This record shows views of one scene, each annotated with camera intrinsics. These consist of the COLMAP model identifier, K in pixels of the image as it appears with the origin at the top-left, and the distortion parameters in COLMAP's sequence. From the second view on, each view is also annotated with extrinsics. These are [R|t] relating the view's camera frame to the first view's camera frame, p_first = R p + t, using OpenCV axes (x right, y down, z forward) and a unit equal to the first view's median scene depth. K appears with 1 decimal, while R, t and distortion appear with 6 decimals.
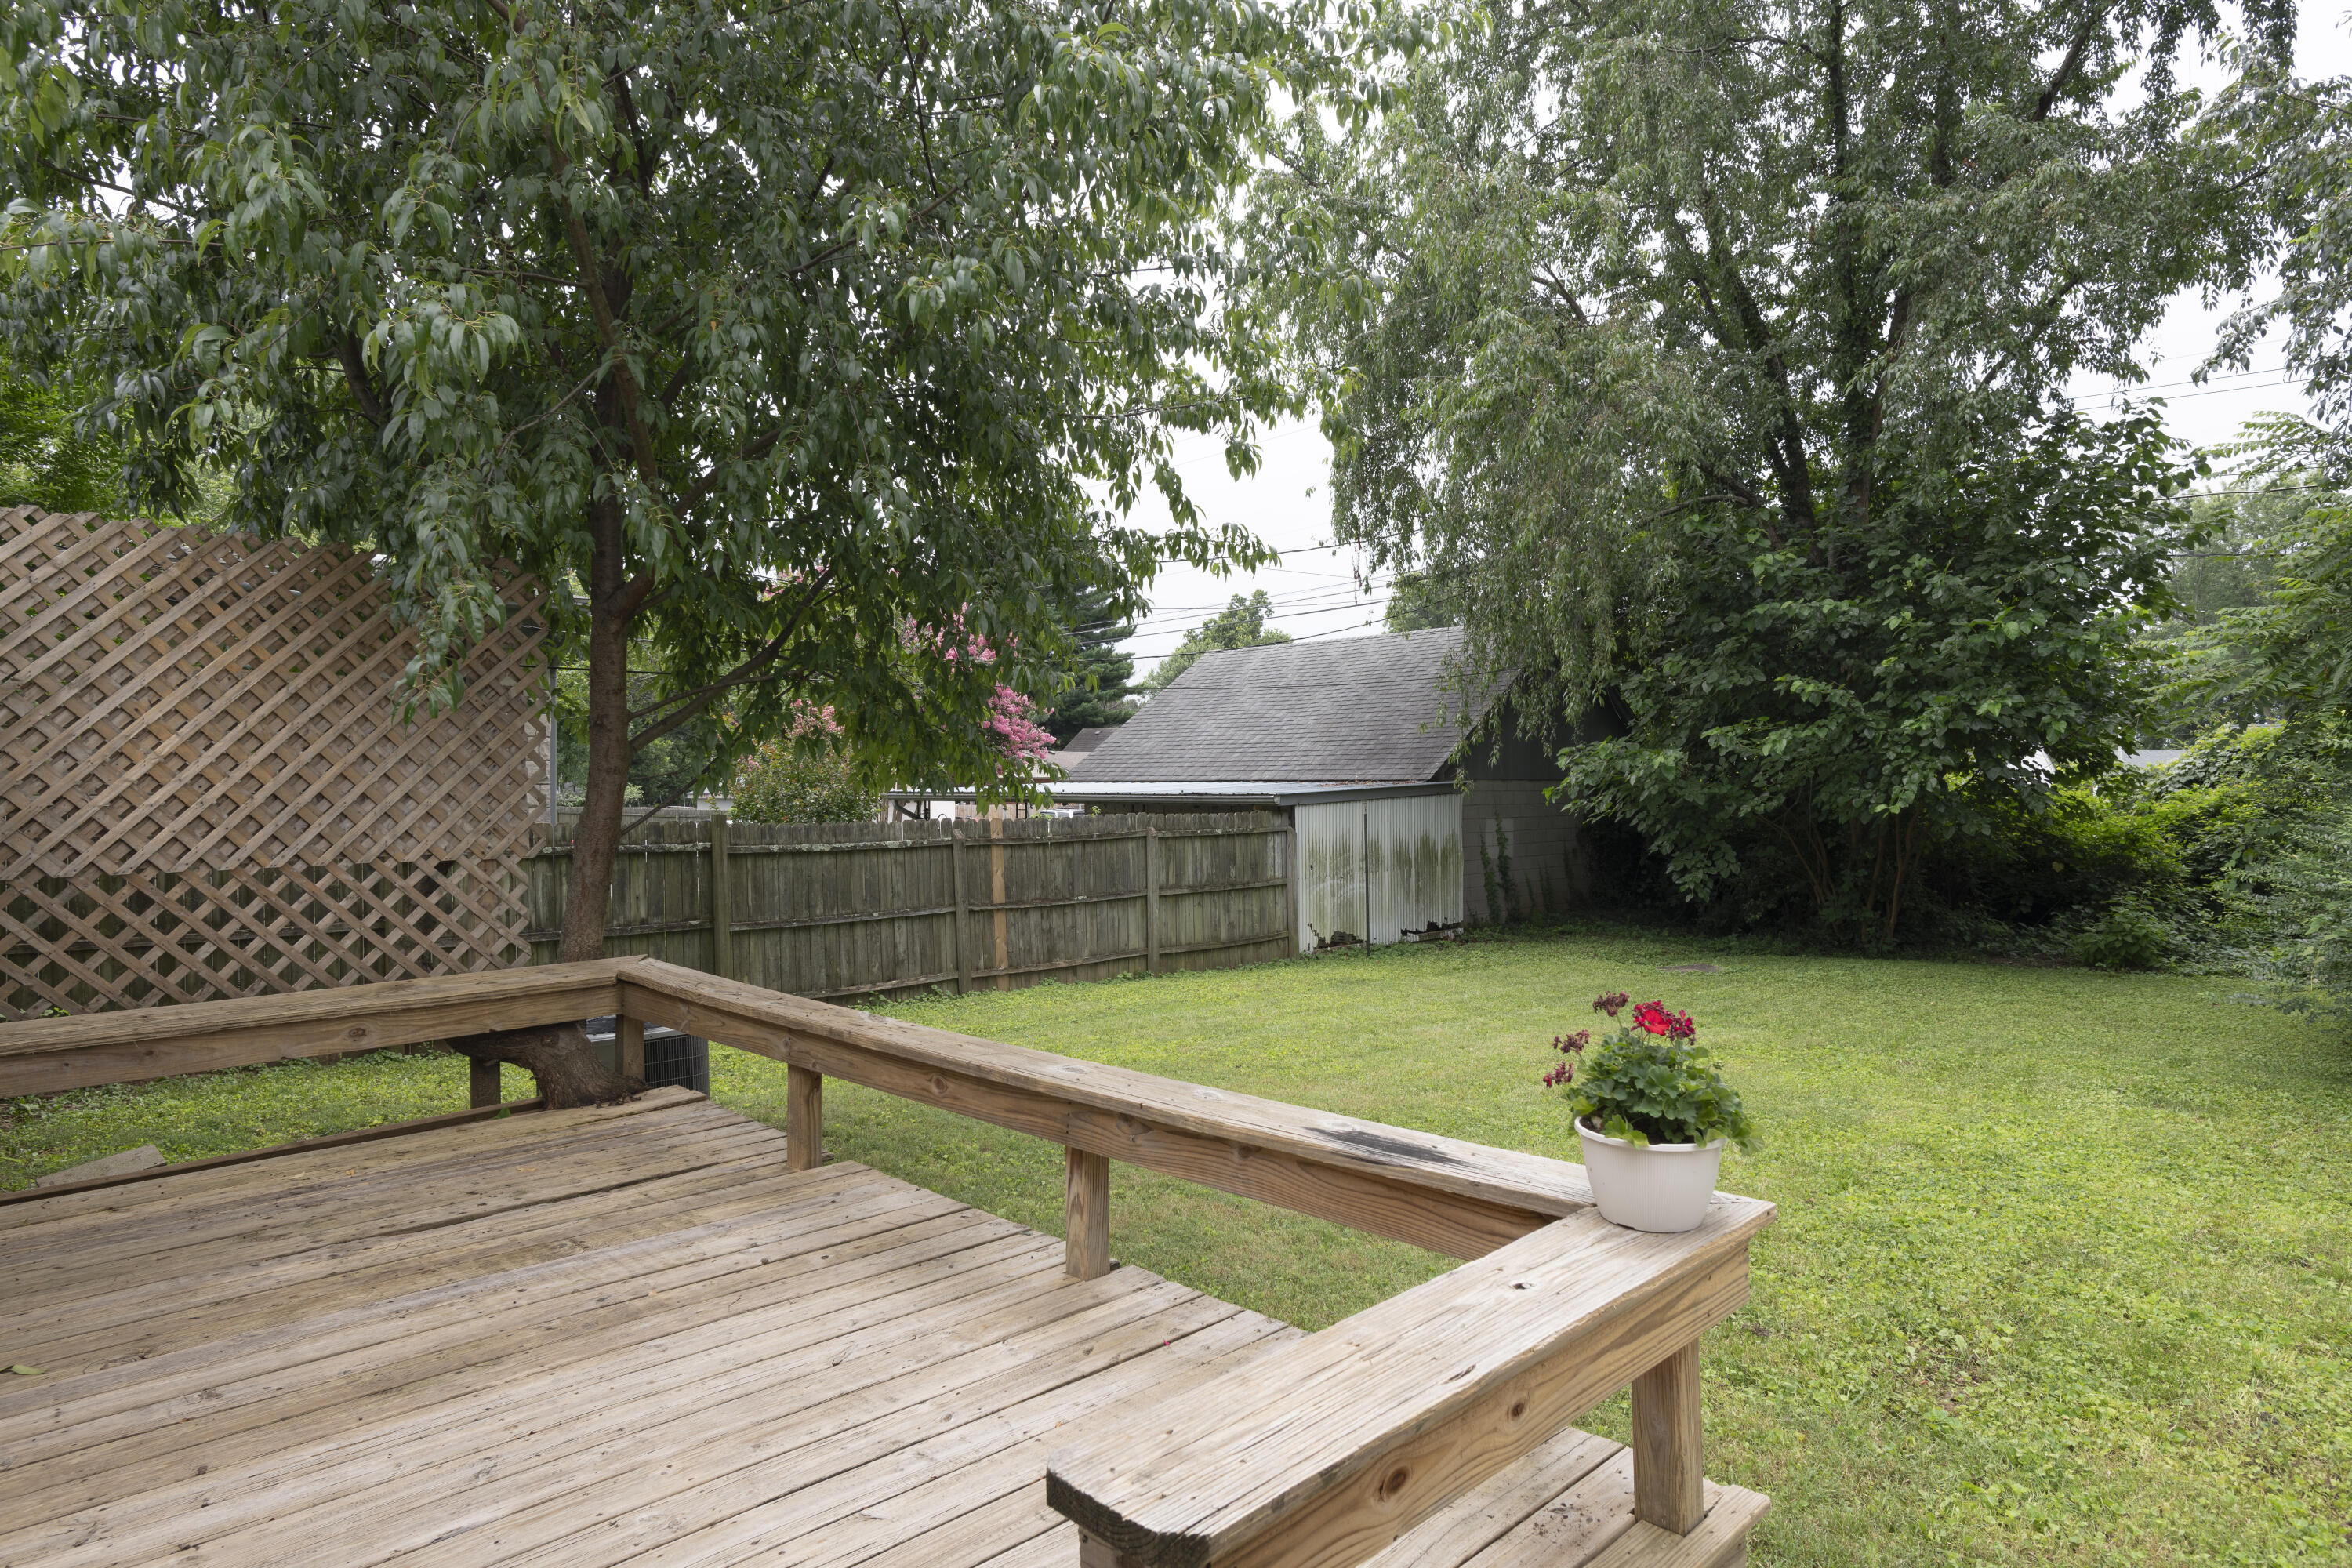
lens RADIAL K [[1337.3, 0, 1174.7], [0, 1337.3, 786.9], [0, 0, 1]] dist [-0.006953, -0.000432]
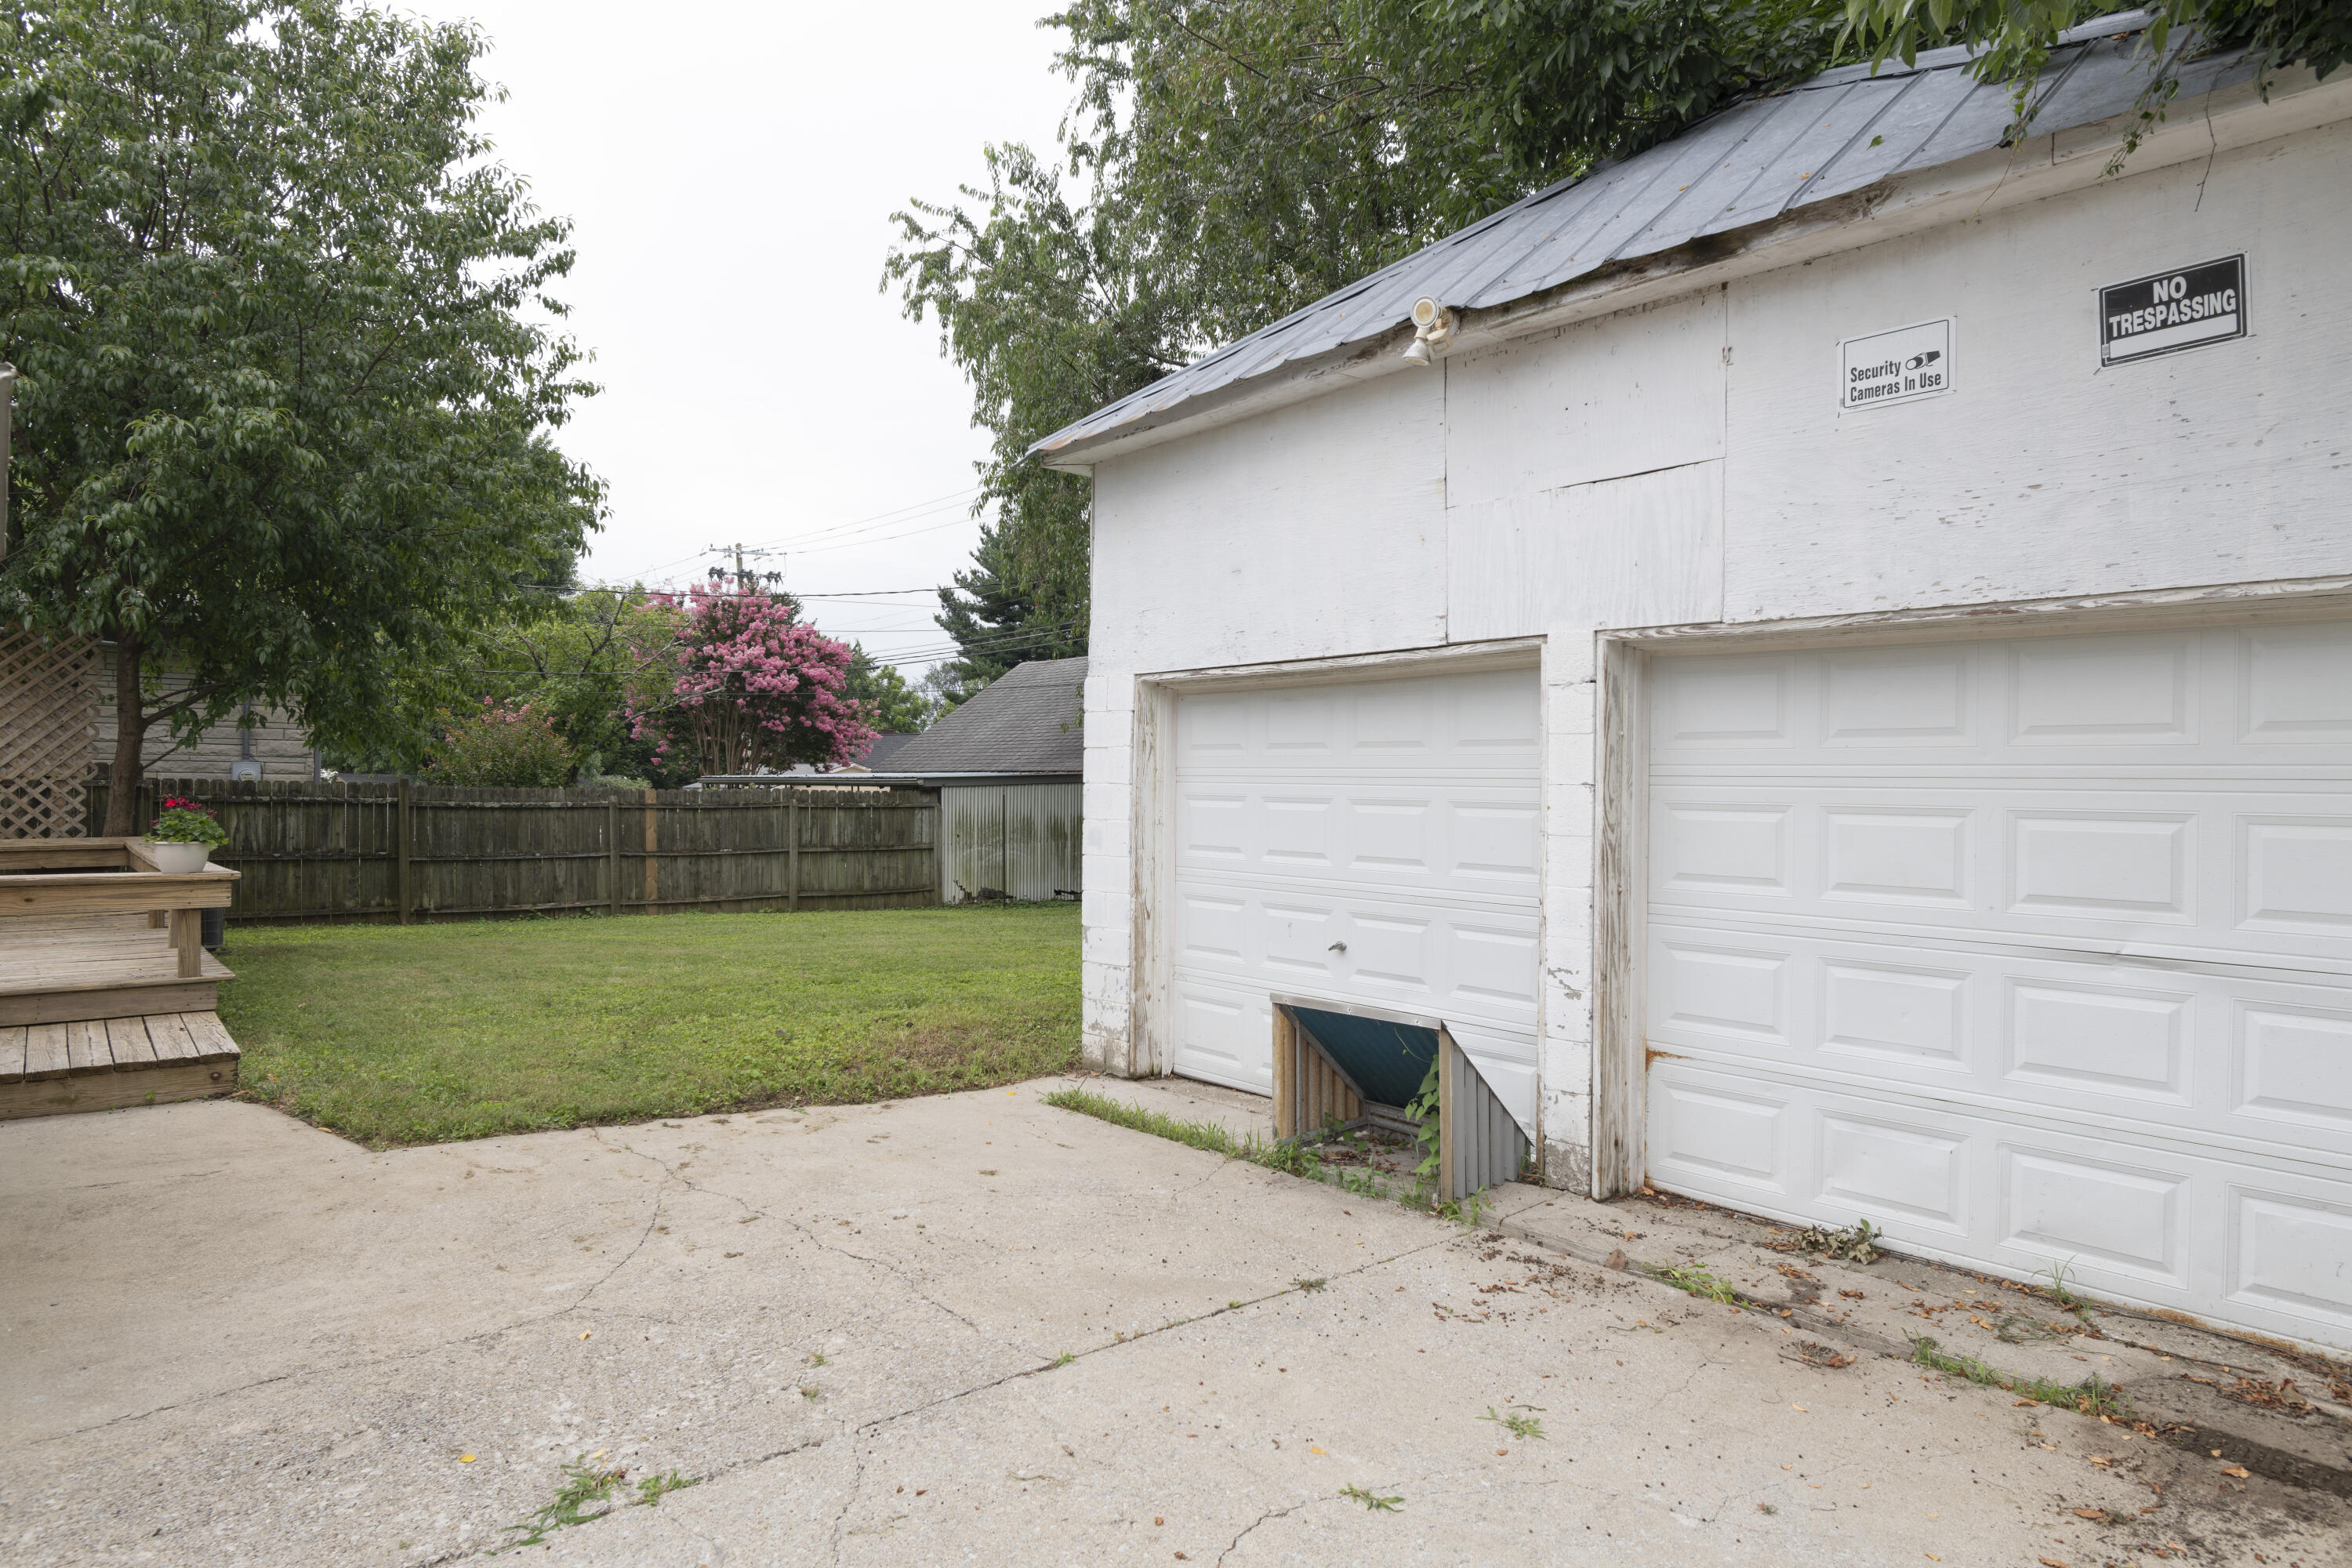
lens RADIAL K [[1335.7, 0, 1171.4], [0, 1335.7, 788.8], [0, 0, 1]] dist [-0.005295, 0.001058]
pose [[0.997774, 0.013105, -0.065387, 0.441957], [-0.013385, 0.999903, -0.003842, 0.020200], [0.065330, 0.004709, 0.997853, -0.287516]]
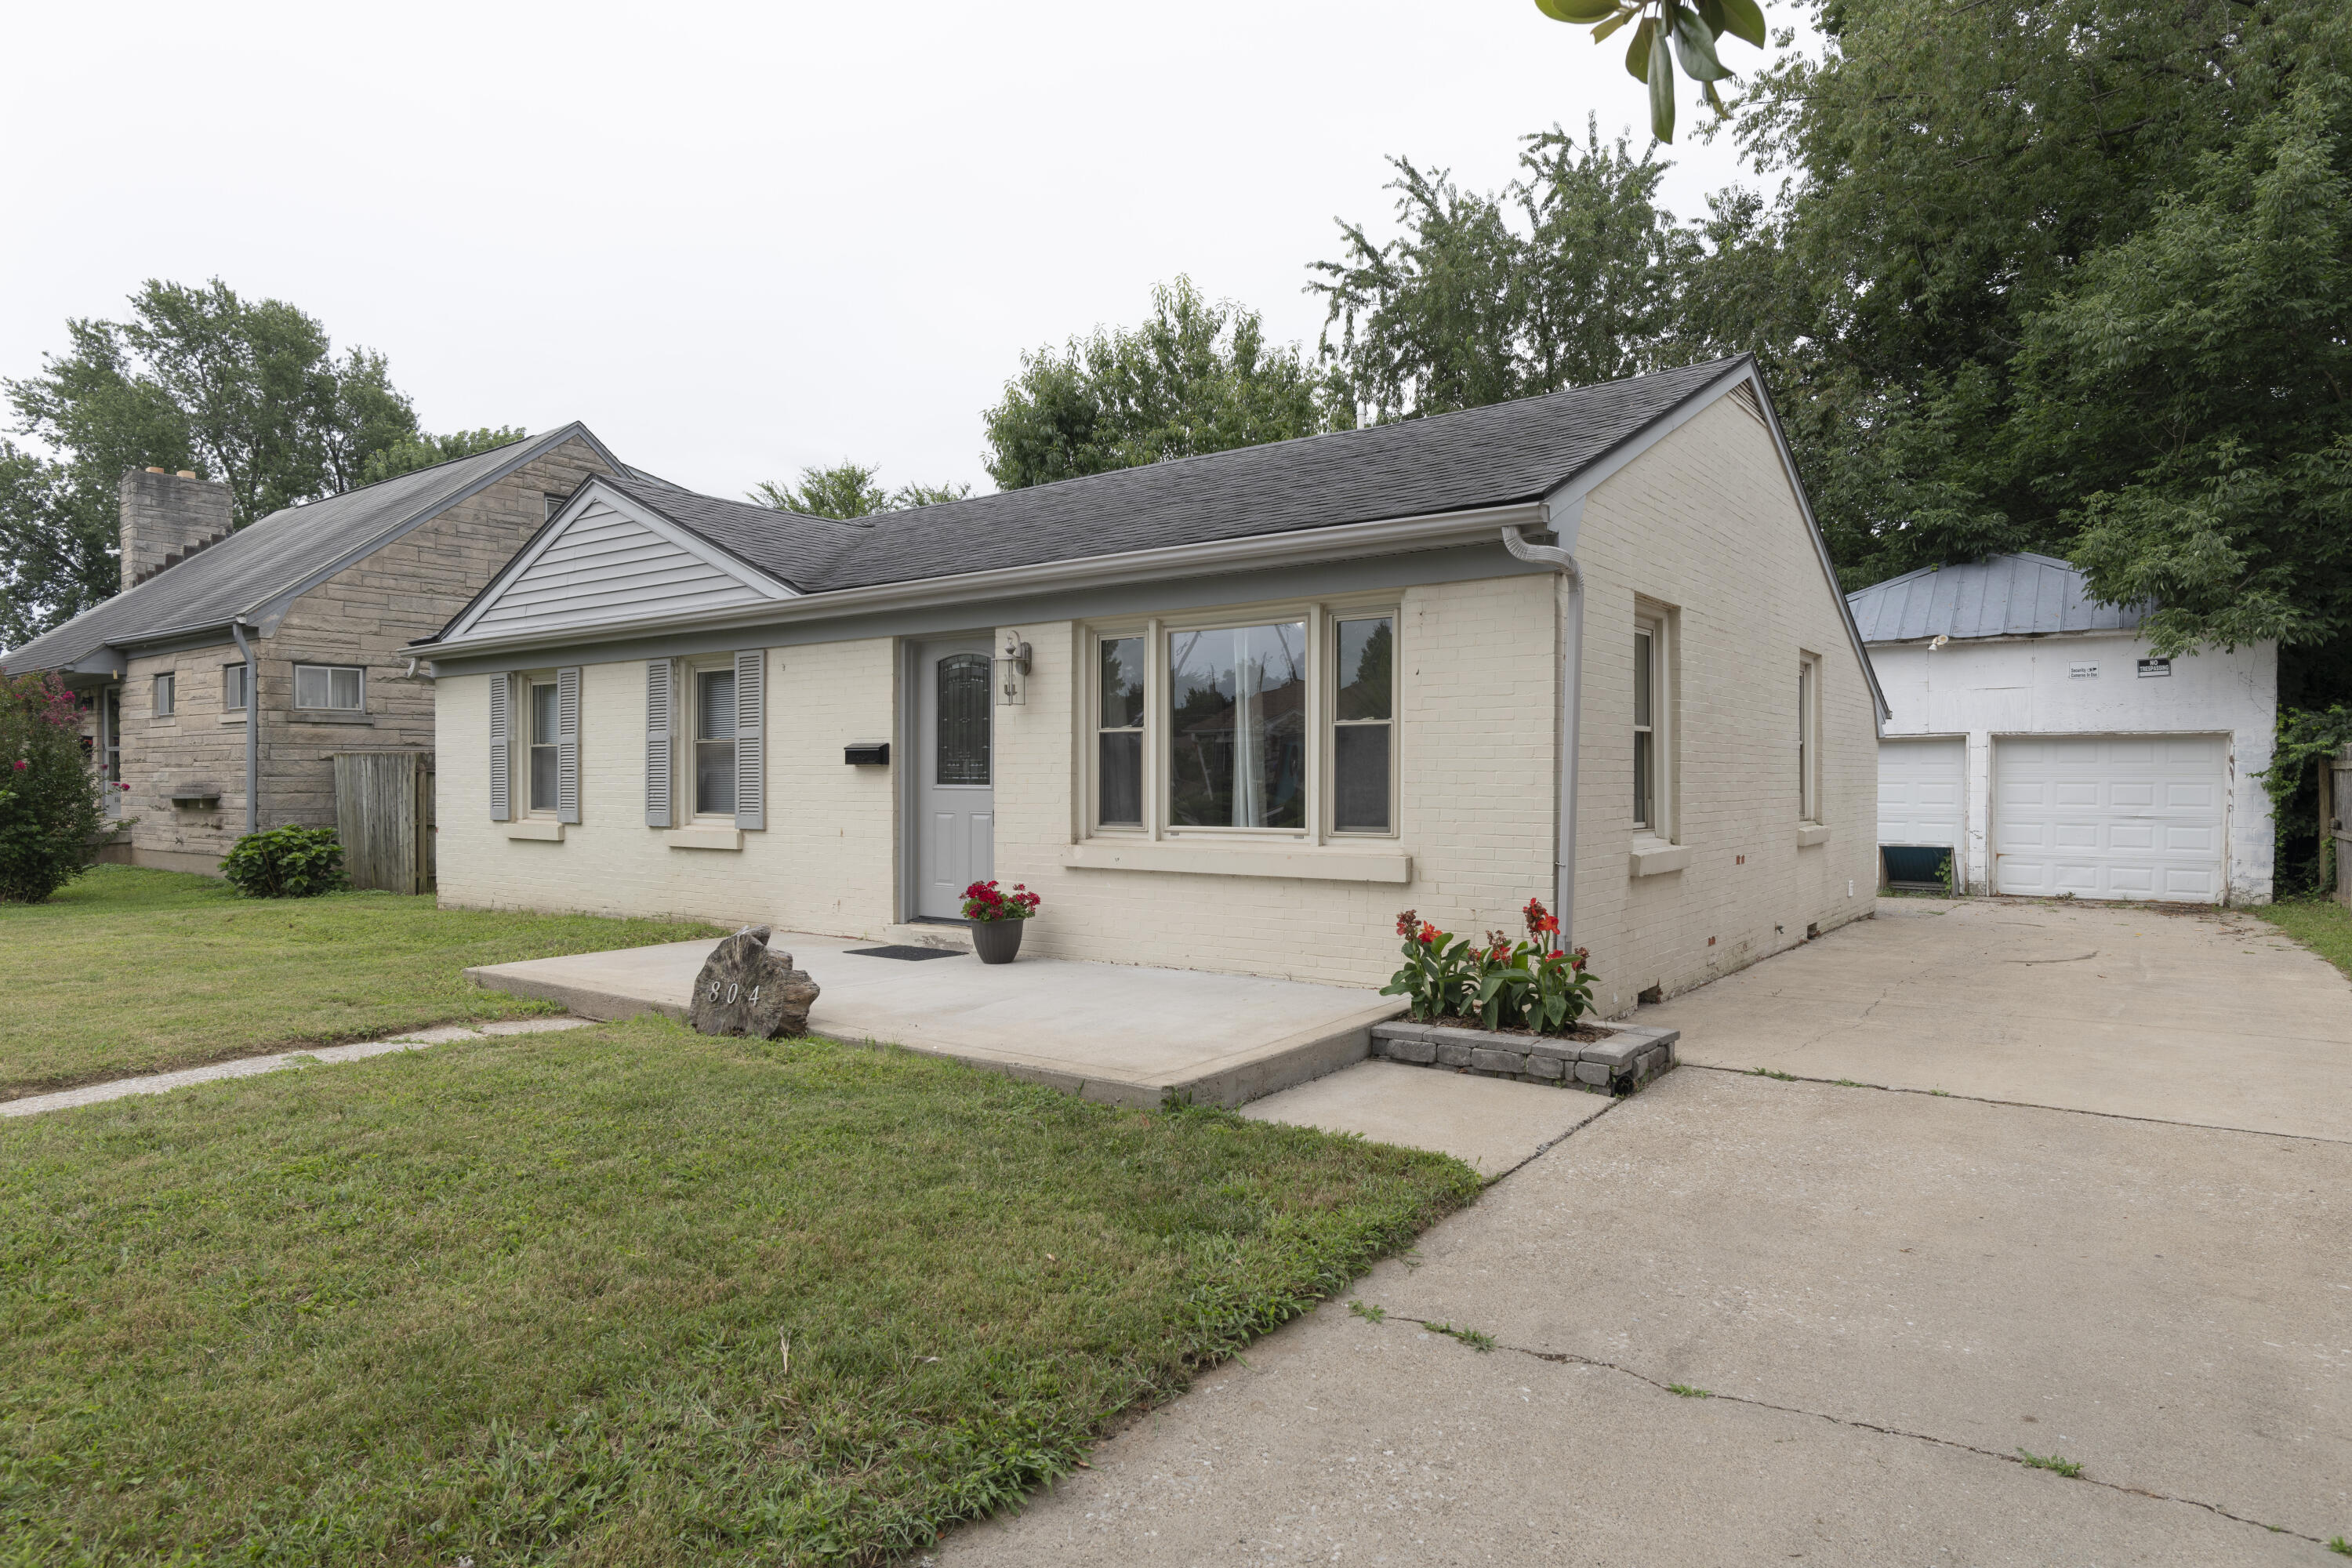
lens RADIAL K [[1344.7, 0, 1188.9], [0, 1344.7, 778.8], [0, 0, 1]] dist [-0.001528, 0.000345]
pose [[0.989436, 0.003623, 0.144926, -0.374224], [-0.003304, 0.999992, -0.002446, 0.023942], [-0.144934, 0.001941, 0.989439, -1.042186]]
